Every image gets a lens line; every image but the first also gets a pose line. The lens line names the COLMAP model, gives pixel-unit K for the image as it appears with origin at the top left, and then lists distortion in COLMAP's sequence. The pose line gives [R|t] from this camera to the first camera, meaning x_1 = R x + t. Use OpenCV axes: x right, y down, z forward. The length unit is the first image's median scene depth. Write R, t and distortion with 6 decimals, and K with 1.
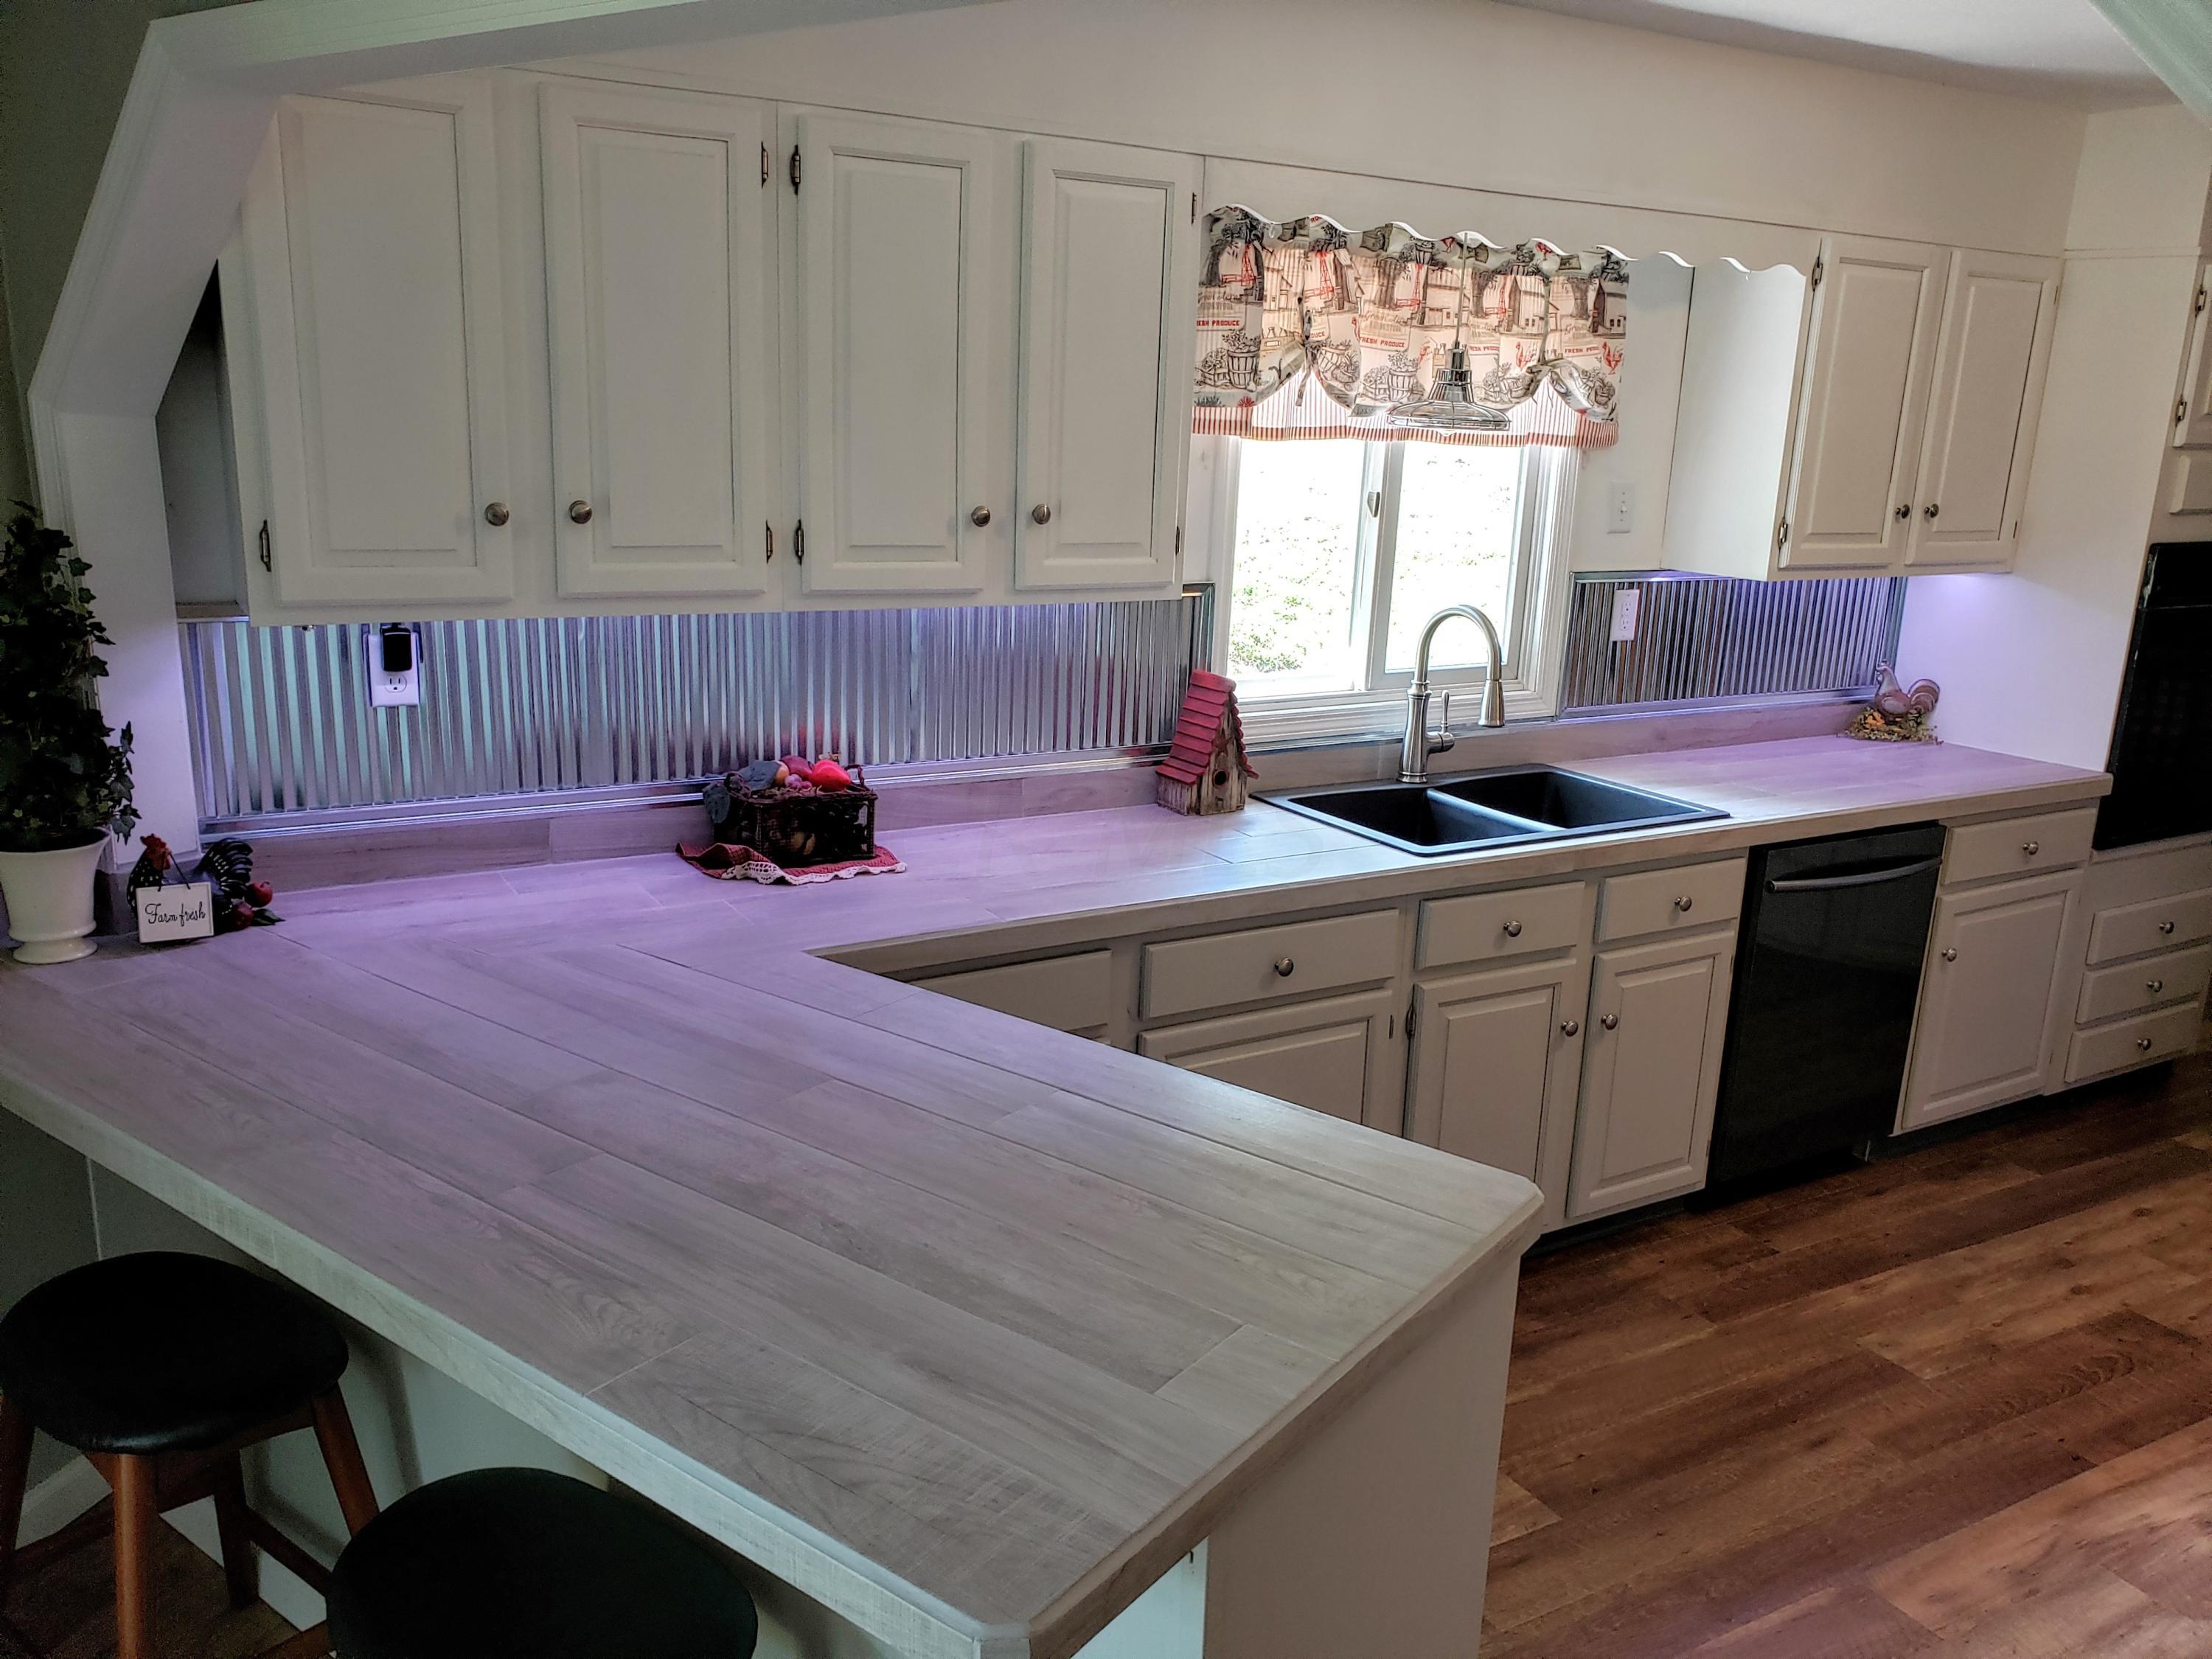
lens RADIAL K [[1649.1, 0, 1106.0], [0, 1649.1, 829.5], [0, 0, 1]] dist [0.013869, -0.001714]
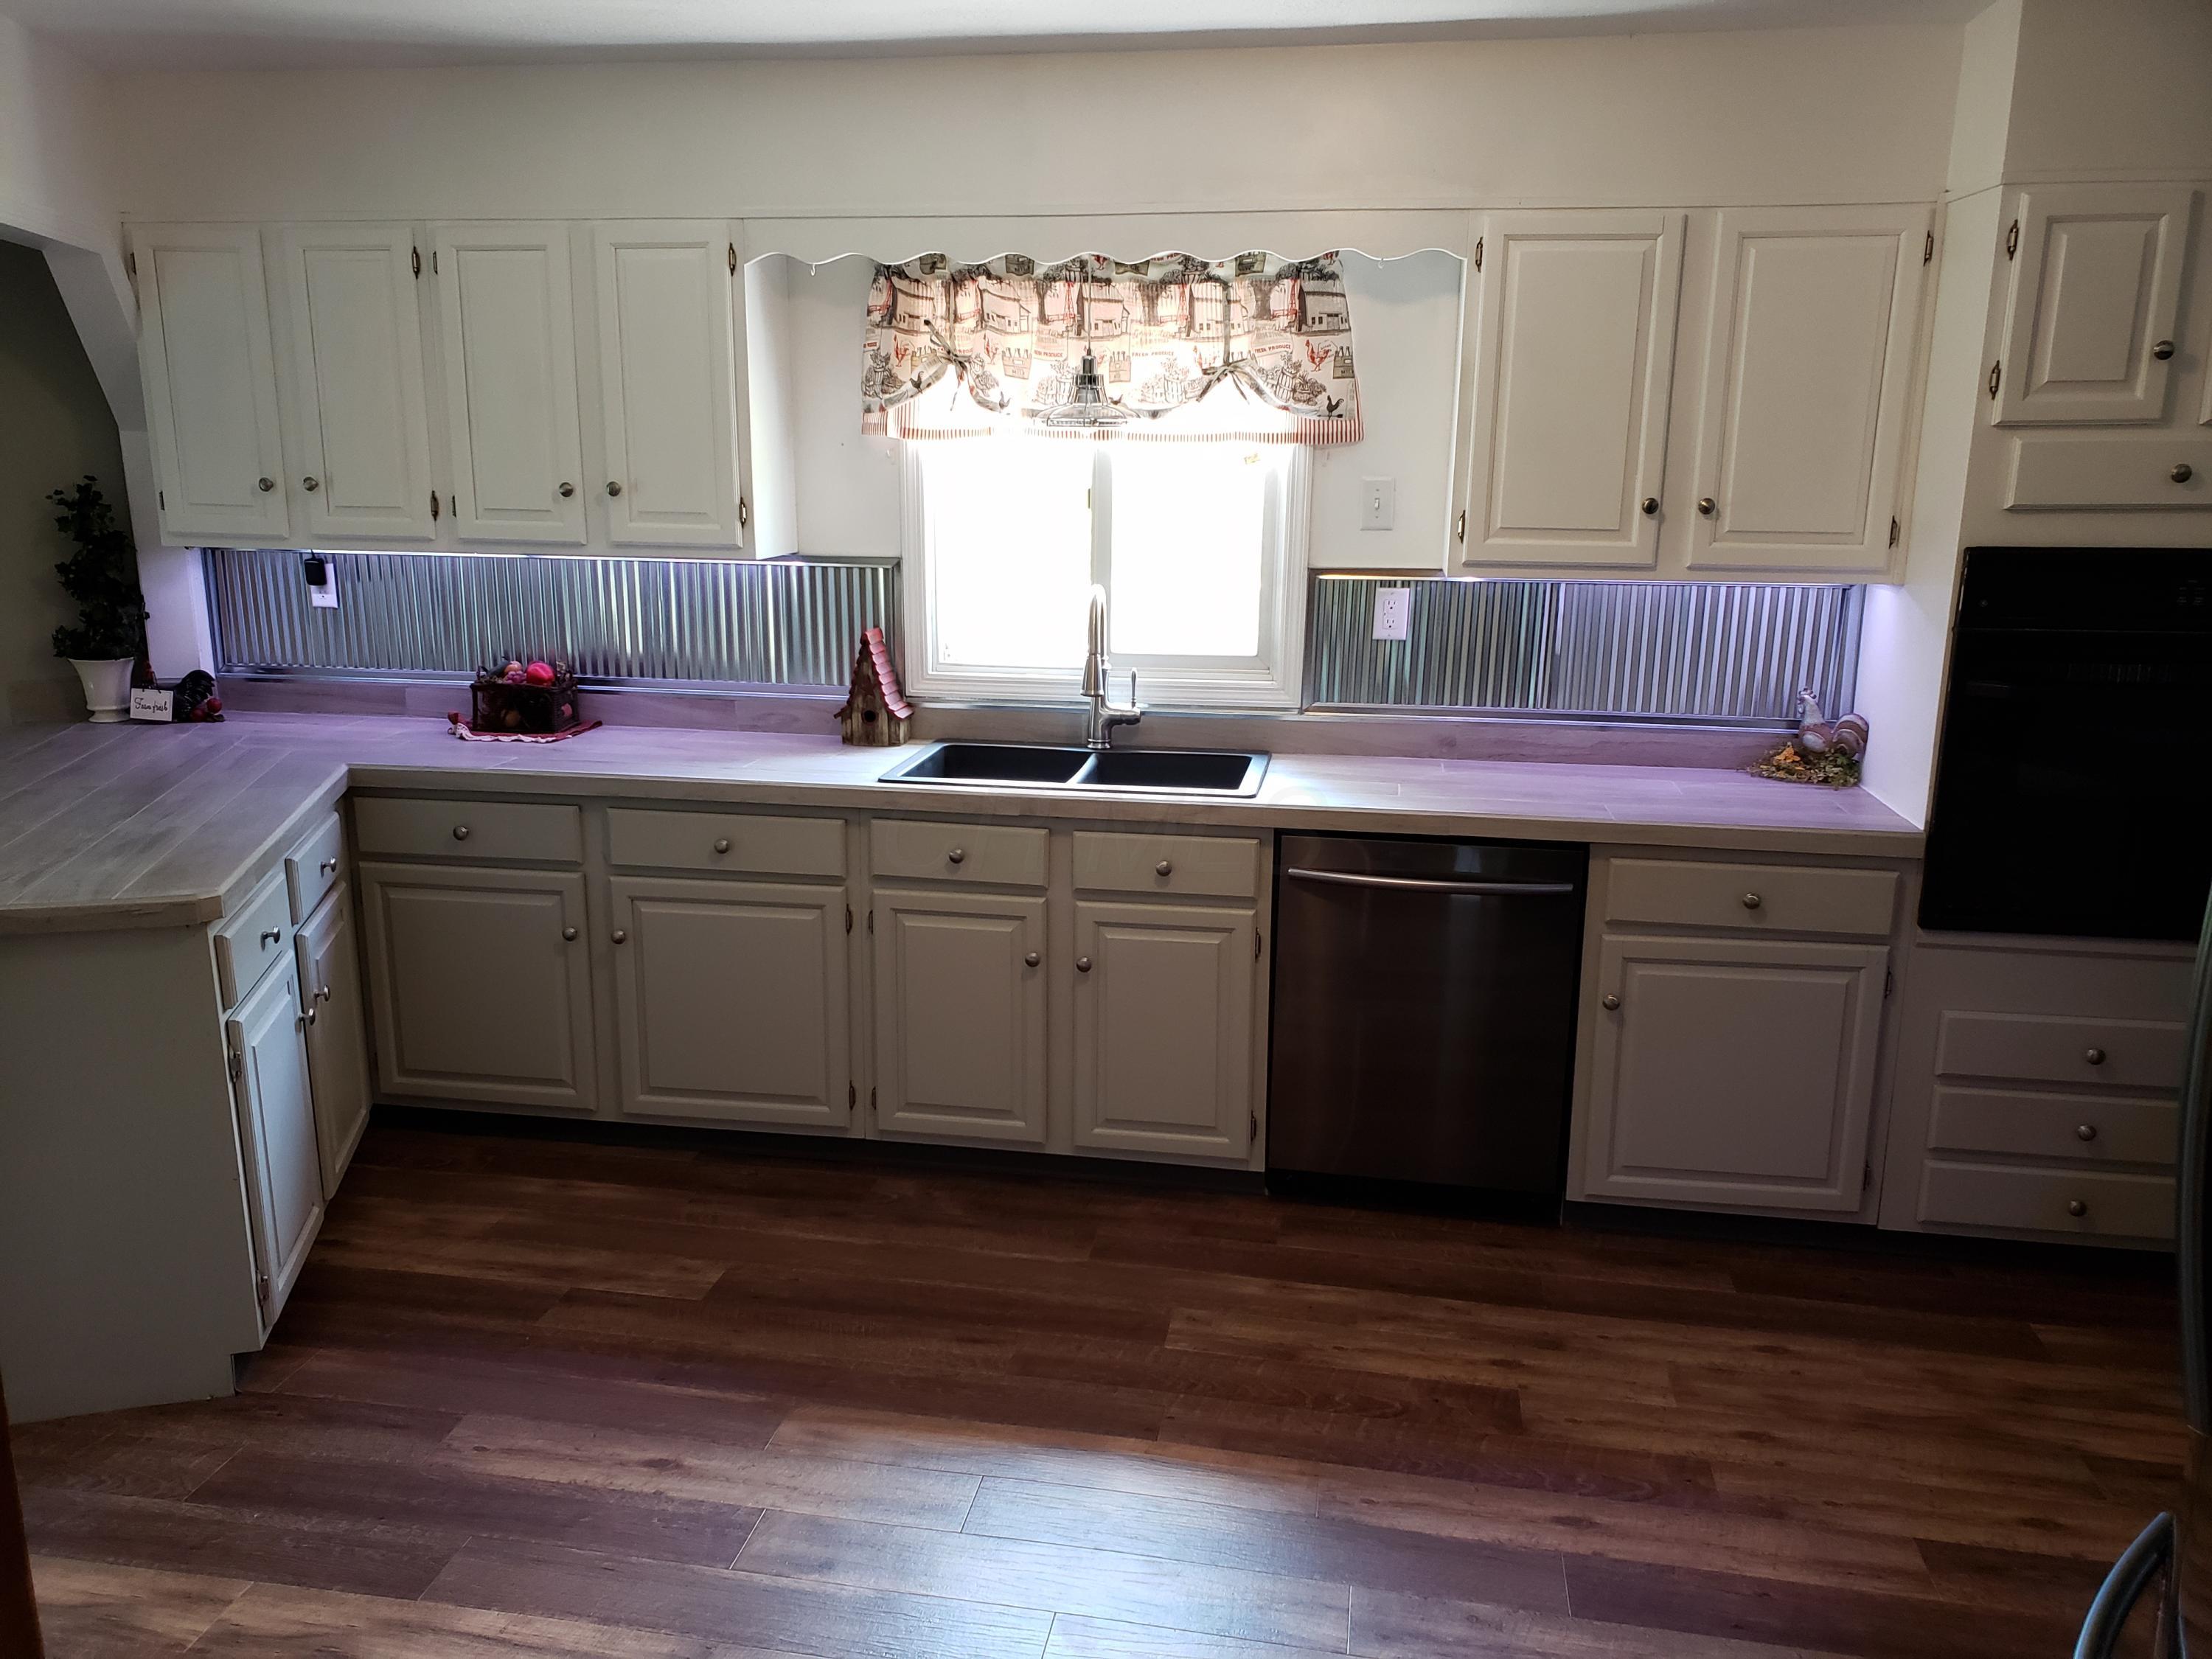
lens RADIAL K [[1649.1, 0, 1106.0], [0, 1649.1, 829.5], [0, 0, 1]] dist [0.013869, -0.001714]
pose [[0.781889, 0.116675, -0.612403, 0.921940], [-0.139371, 0.990182, 0.010706, 0.013665], [0.607640, 0.076980, 0.790473, 0.143674]]
